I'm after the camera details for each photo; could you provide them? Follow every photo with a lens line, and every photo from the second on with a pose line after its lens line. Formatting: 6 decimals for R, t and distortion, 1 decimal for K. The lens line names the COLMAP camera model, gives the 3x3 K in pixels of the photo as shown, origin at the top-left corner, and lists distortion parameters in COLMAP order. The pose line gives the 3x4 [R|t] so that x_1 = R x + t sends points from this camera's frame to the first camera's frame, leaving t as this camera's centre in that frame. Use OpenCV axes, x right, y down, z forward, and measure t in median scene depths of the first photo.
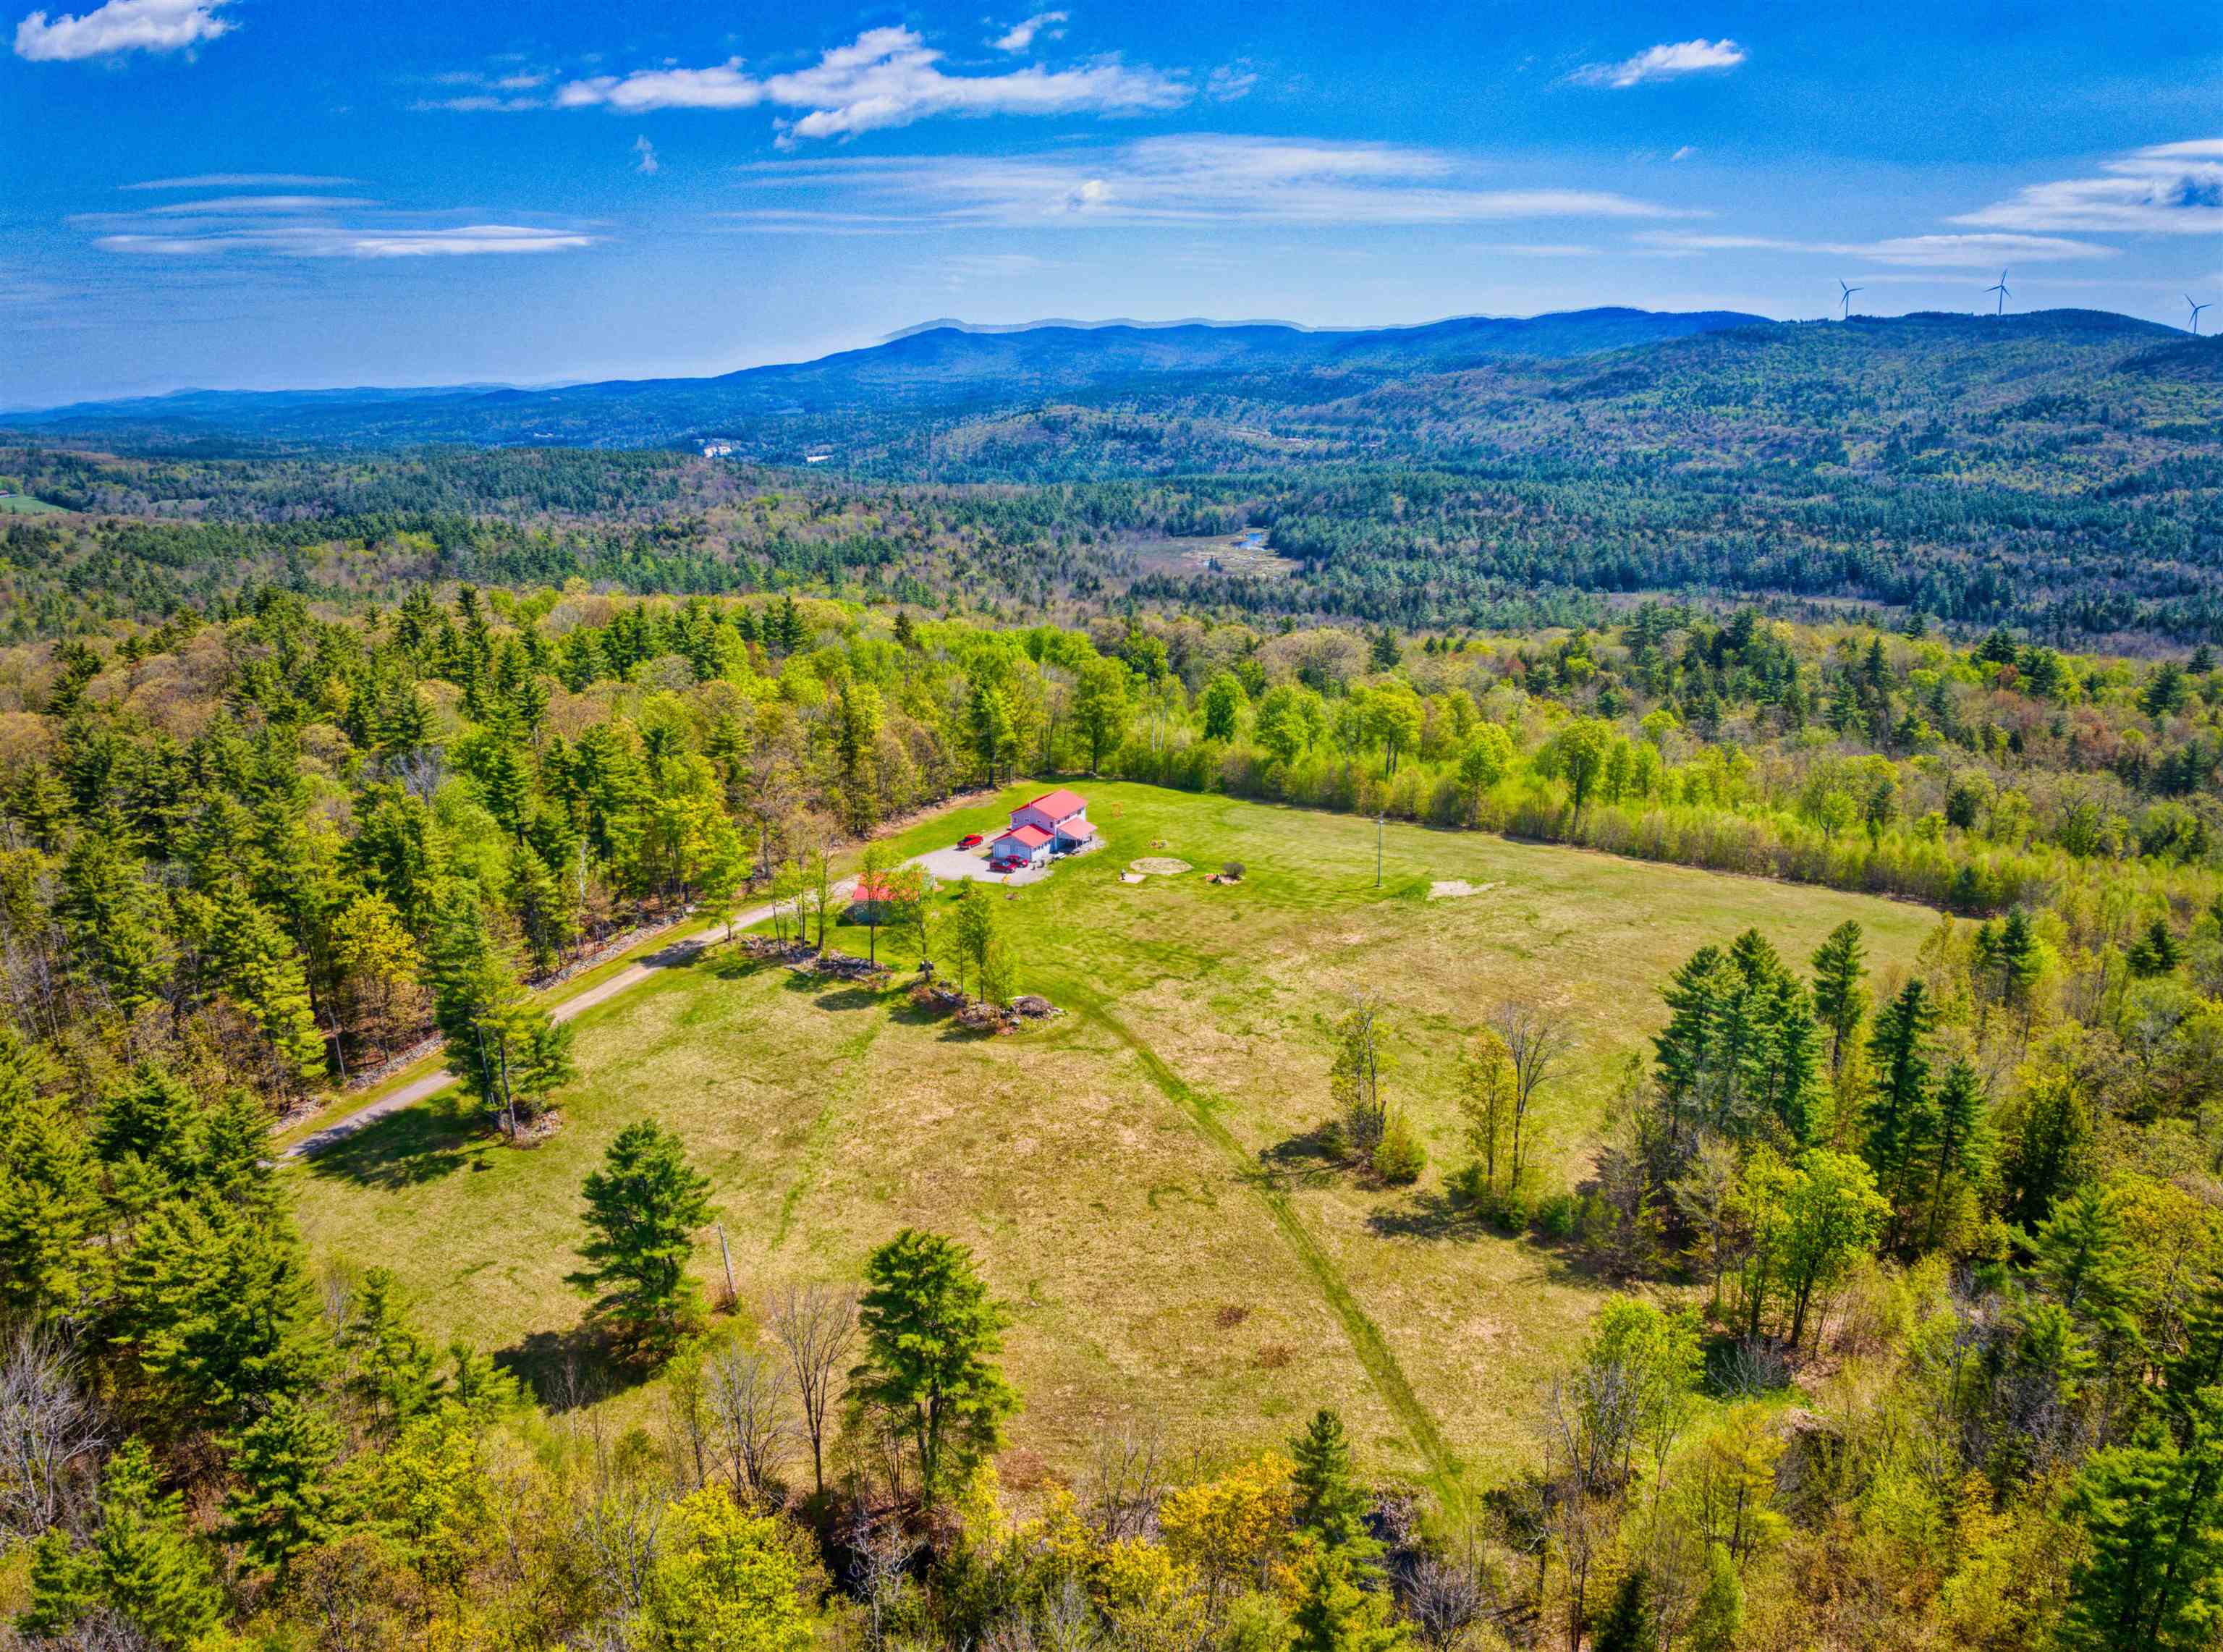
lens RADIAL K [[1661.2, 0, 1138.0], [0, 1661.2, 852.5], [0, 0, 1]] dist [-0.097166, 0.002803]
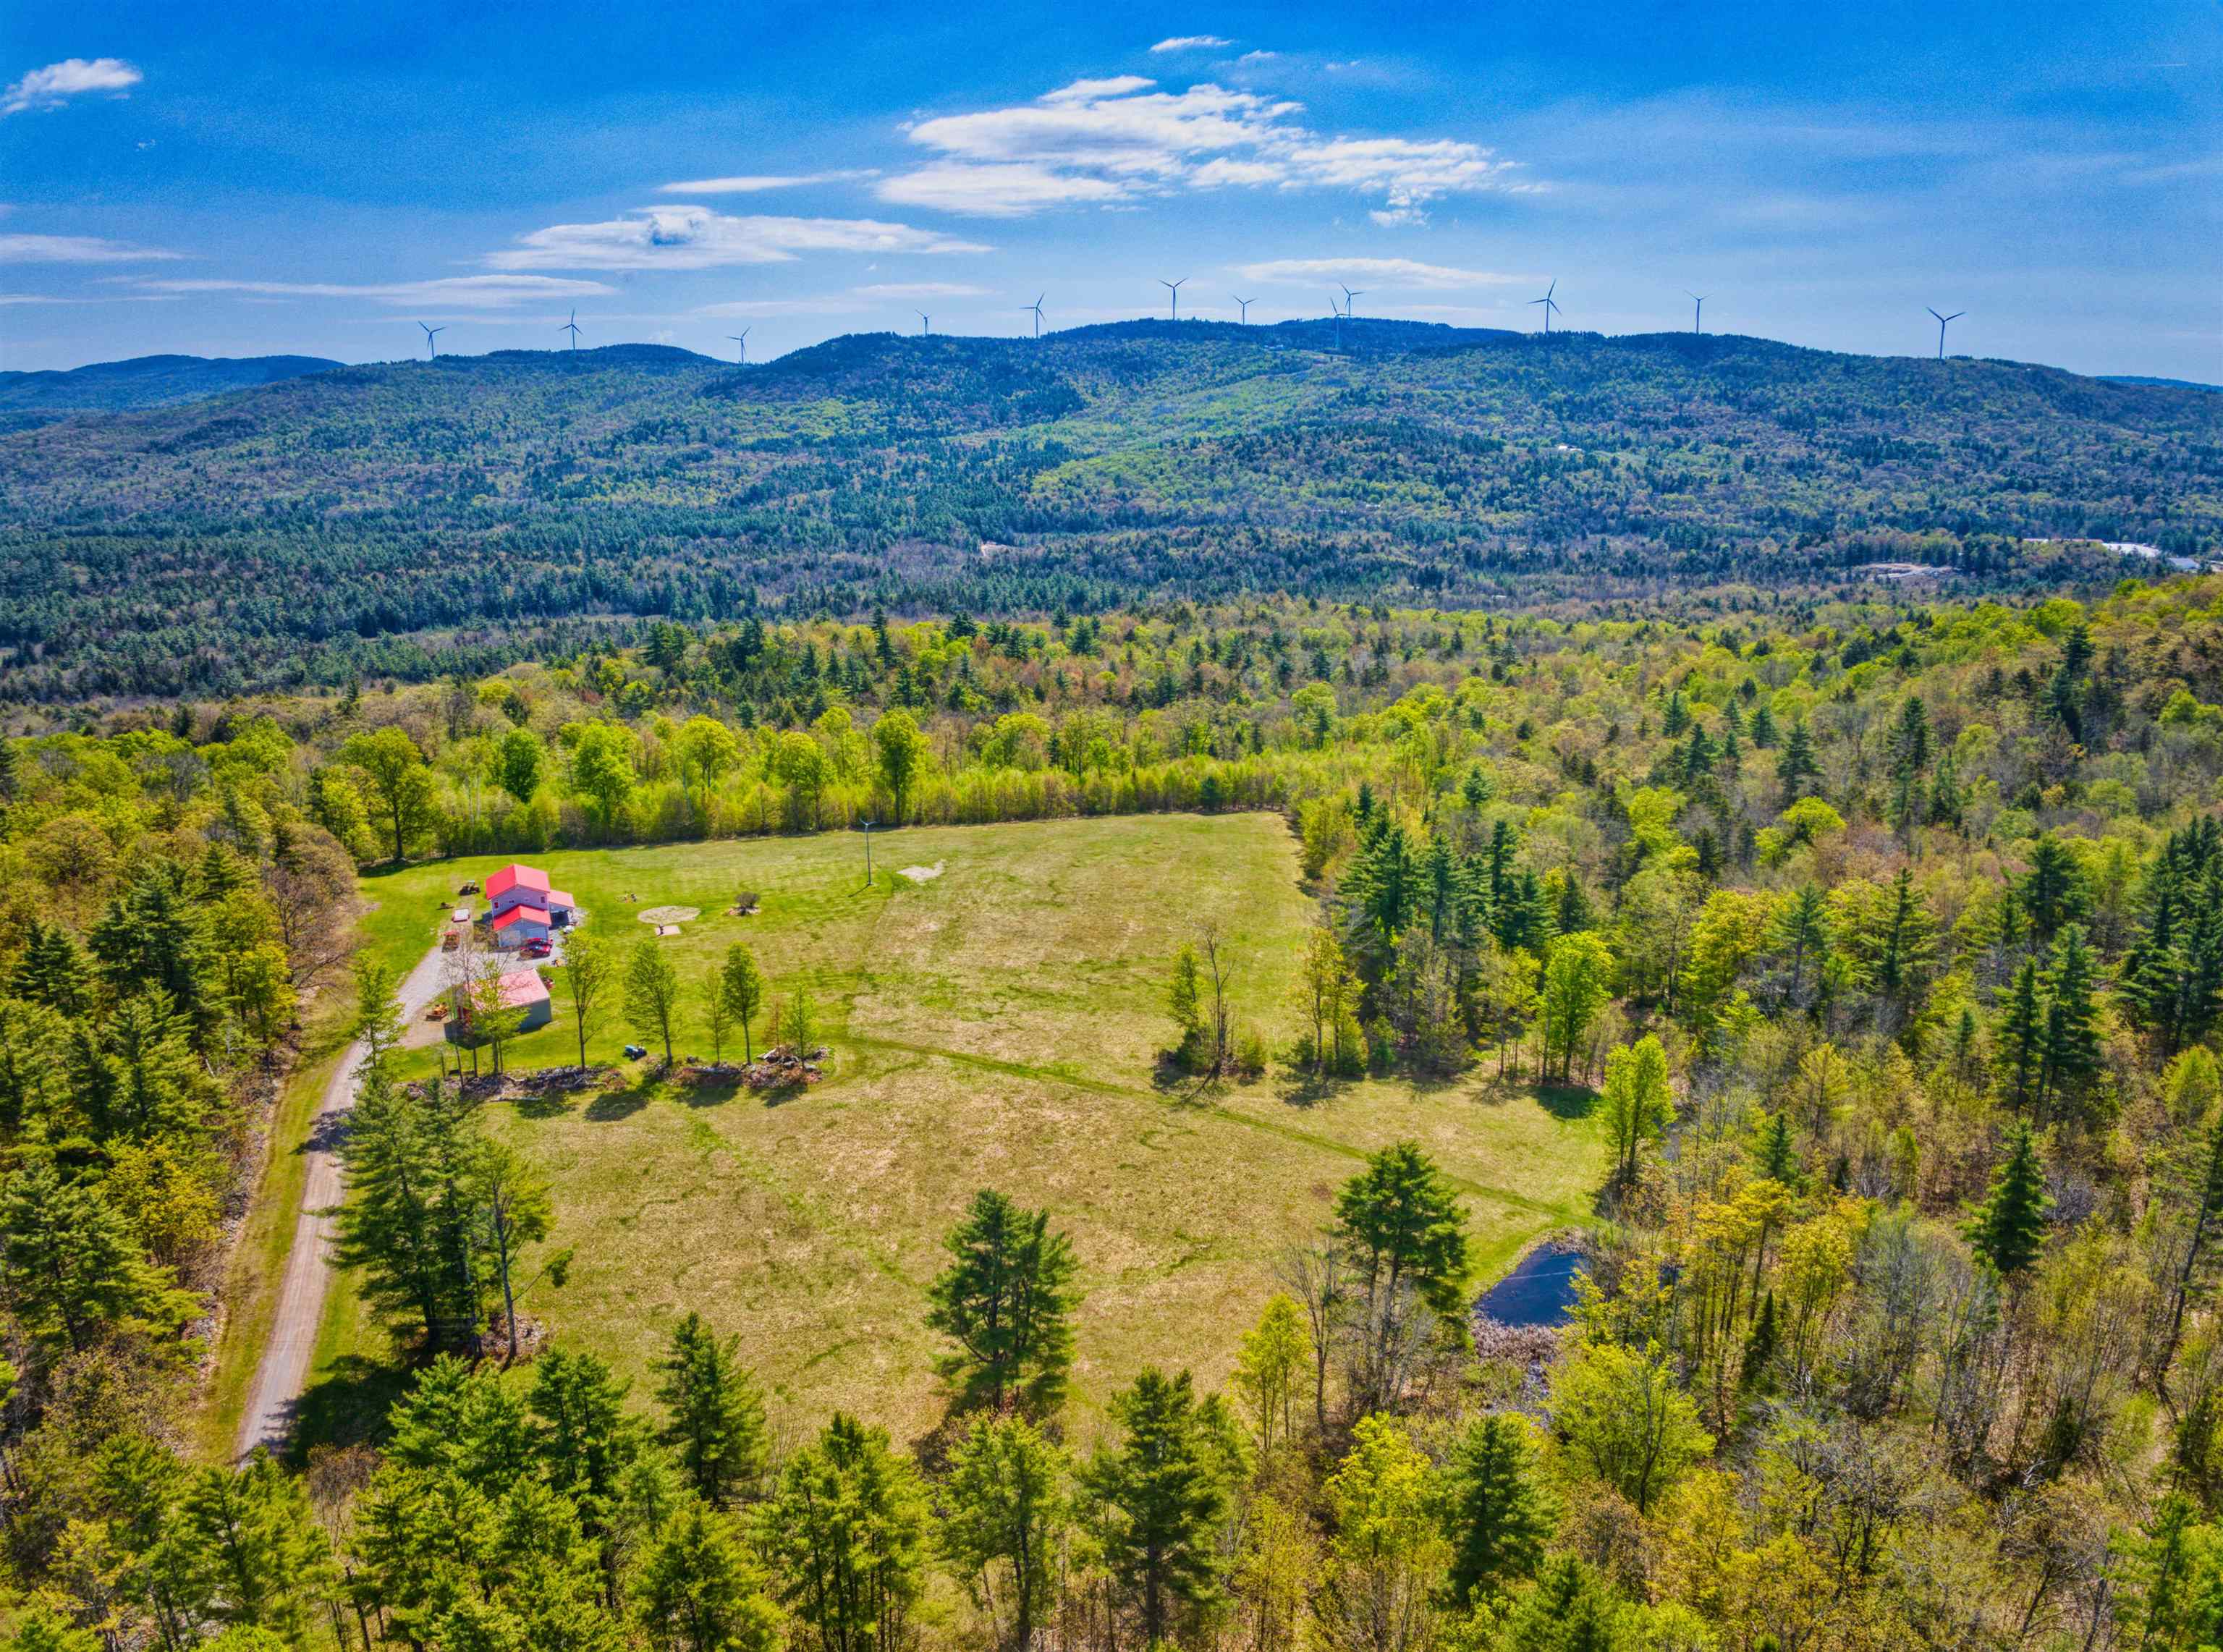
lens RADIAL K [[1613.2, 0, 1111.5], [0, 1613.2, 826.0], [0, 0, 1]] dist [-0.094402, -0.002366]
pose [[0.681952, -0.185594, 0.707458, -0.370485], [0.207057, 0.976688, 0.056631, -0.033596], [-0.701476, 0.107864, 0.704483, 0.120065]]
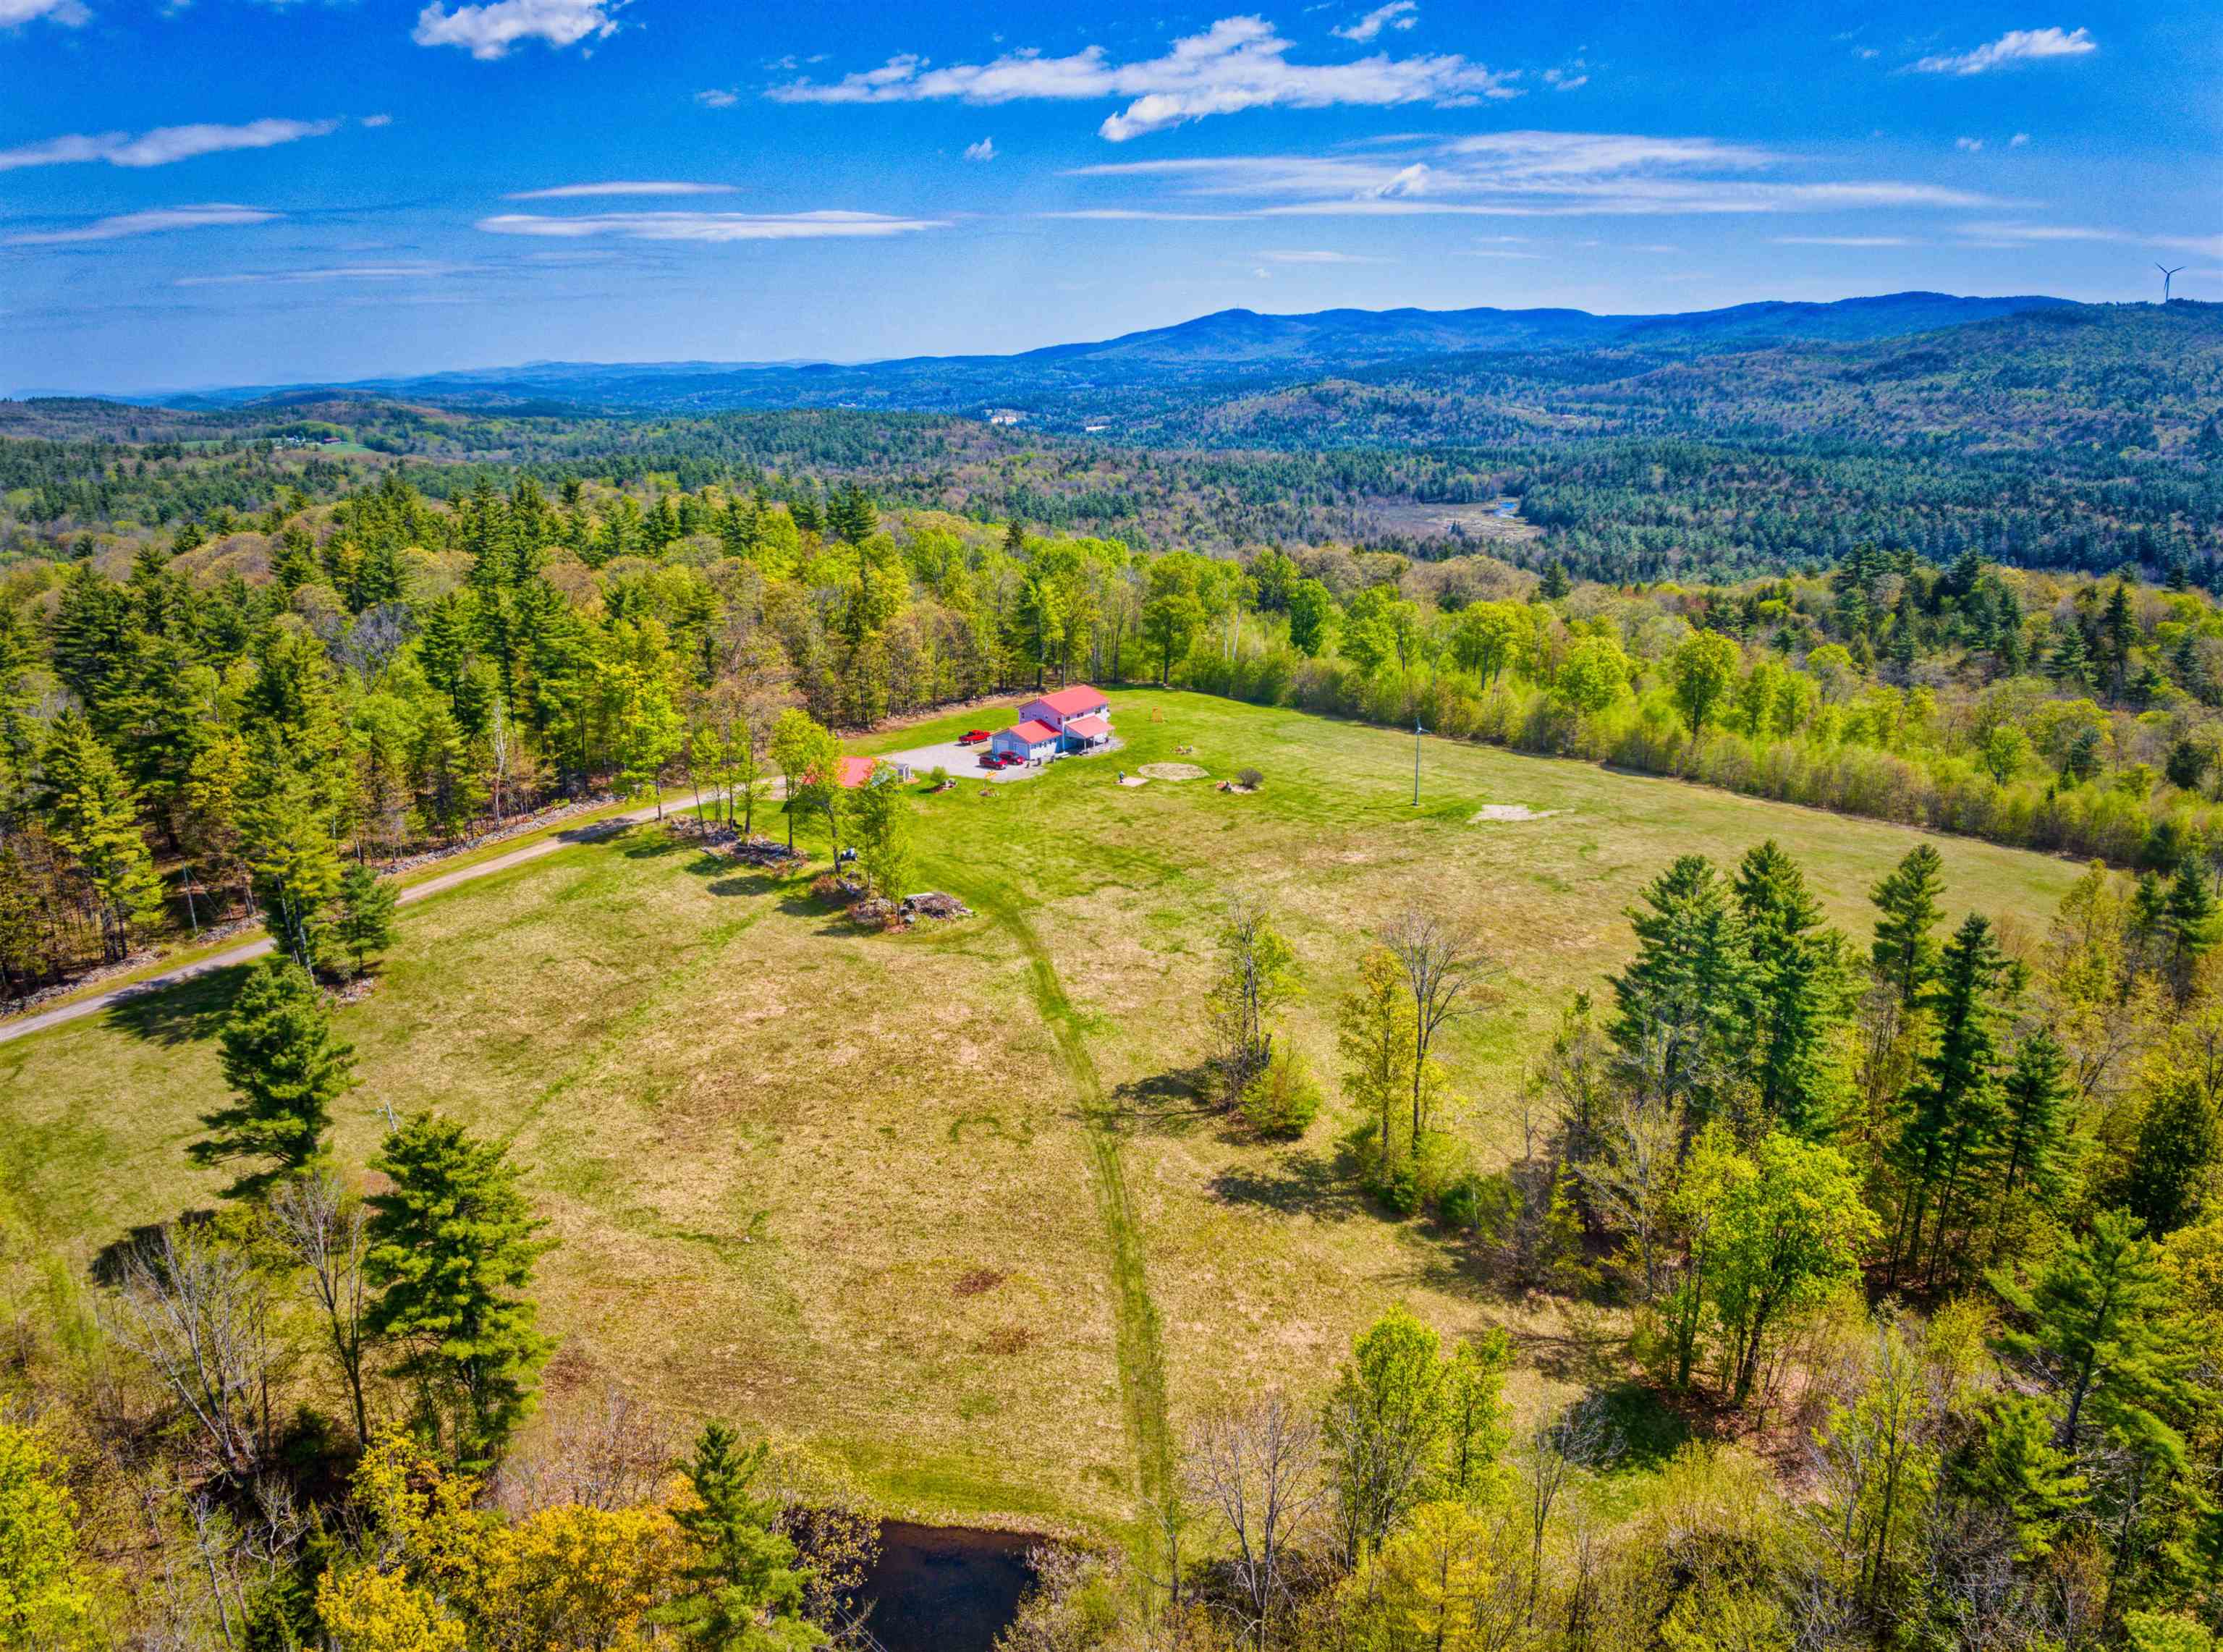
lens RADIAL K [[1613.2, 0, 1111.5], [0, 1613.2, 826.0], [0, 0, 1]] dist [-0.094402, -0.002366]
pose [[0.981773, 0.052456, -0.182675, 0.111337], [-0.052221, 0.998617, 0.006100, 0.026654], [0.182742, 0.003551, 0.983155, 0.122052]]
